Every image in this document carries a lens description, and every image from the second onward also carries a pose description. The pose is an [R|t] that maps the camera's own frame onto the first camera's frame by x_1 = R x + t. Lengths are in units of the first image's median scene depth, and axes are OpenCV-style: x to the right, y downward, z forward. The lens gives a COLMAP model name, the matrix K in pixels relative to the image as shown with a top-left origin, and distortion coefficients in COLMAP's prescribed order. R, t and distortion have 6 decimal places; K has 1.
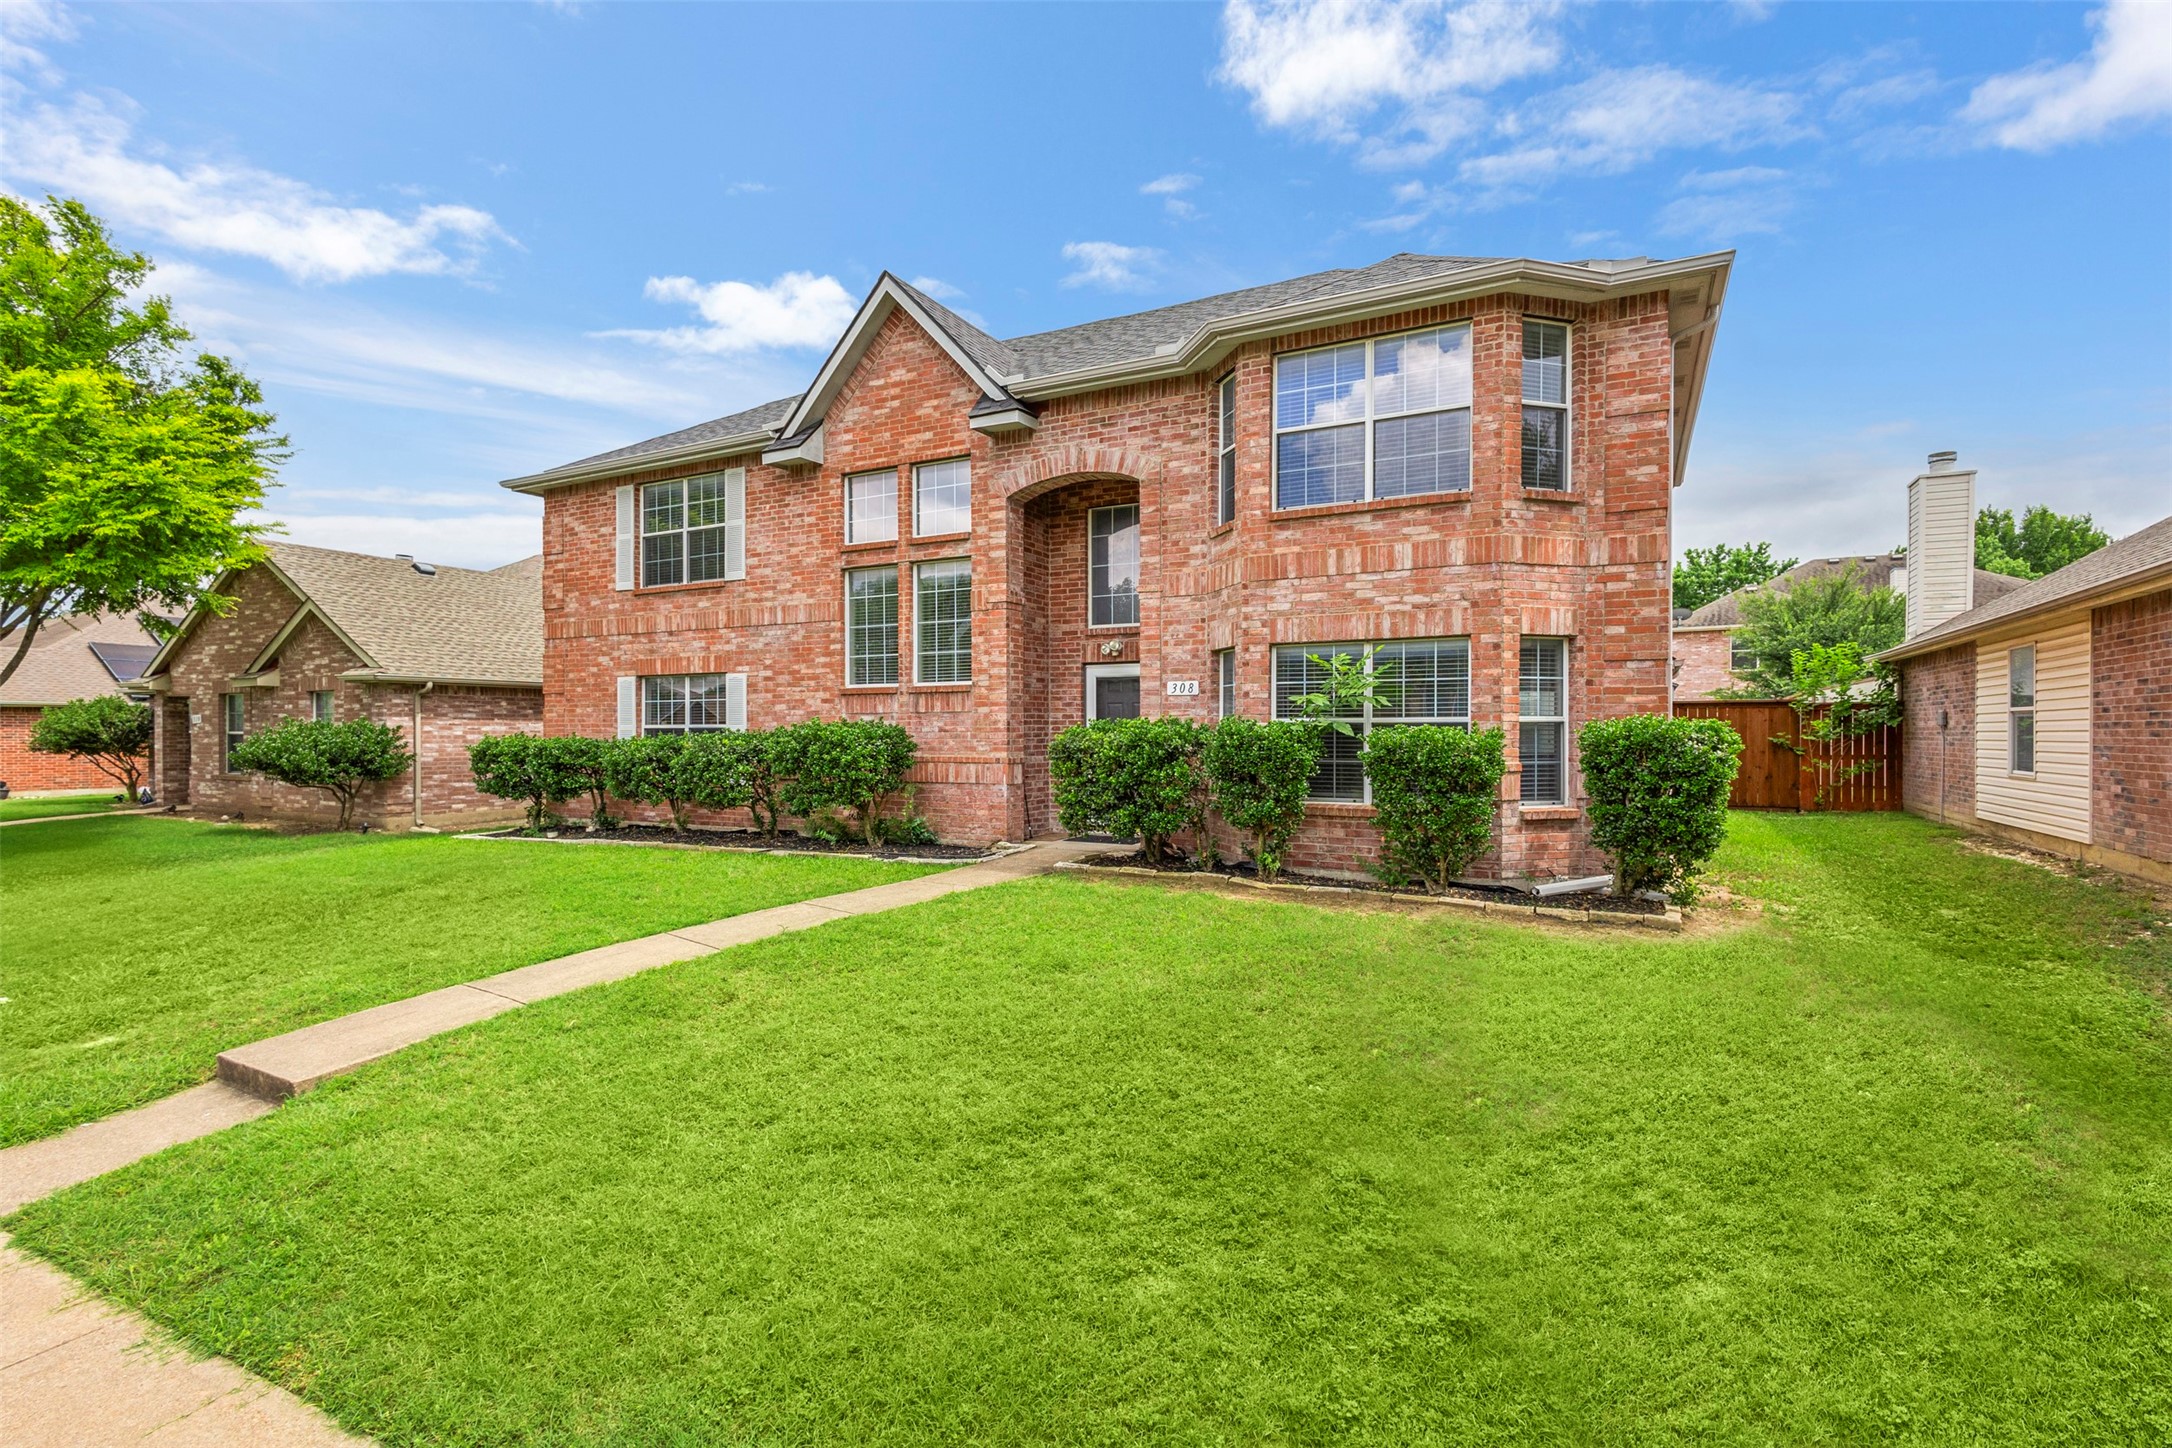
lens RADIAL K [[999.4, 0, 1082.7], [0, 999.4, 721.3], [0, 0, 1]] dist [0.012719, -0.000609]
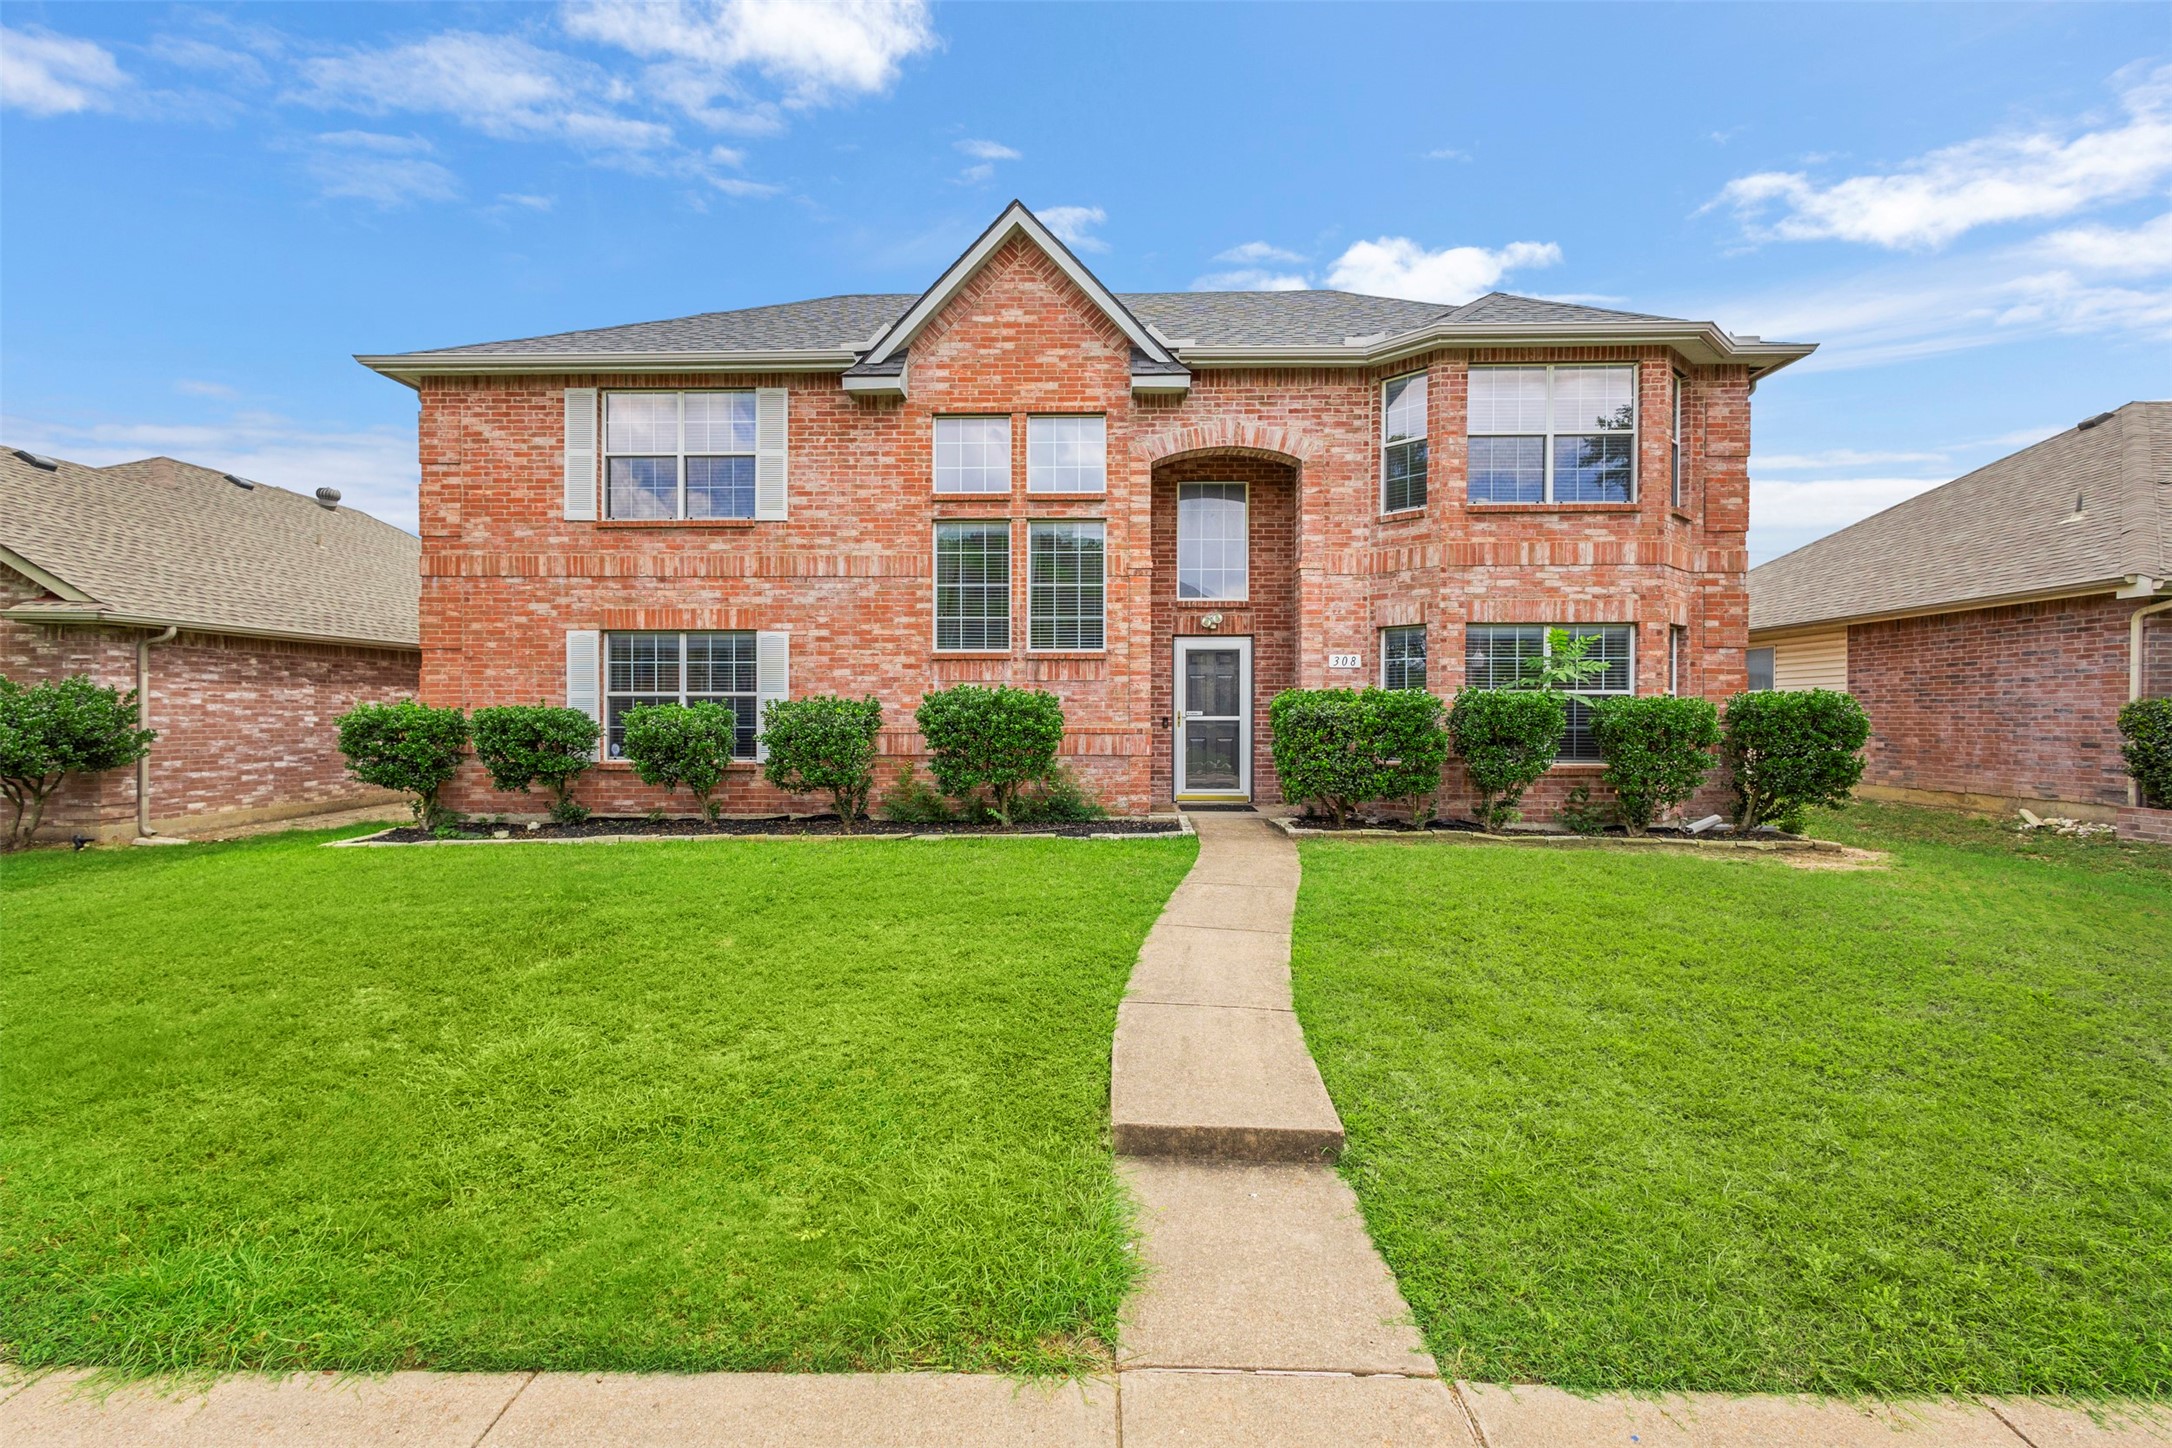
lens RADIAL K [[999.4, 0, 1082.7], [0, 999.4, 721.3], [0, 0, 1]] dist [0.012719, -0.000609]
pose [[0.899826, 0.002675, 0.436240, -0.554555], [-0.007837, 0.999919, 0.010033, 0.020193], [-0.436178, -0.012446, 0.899774, 0.142977]]
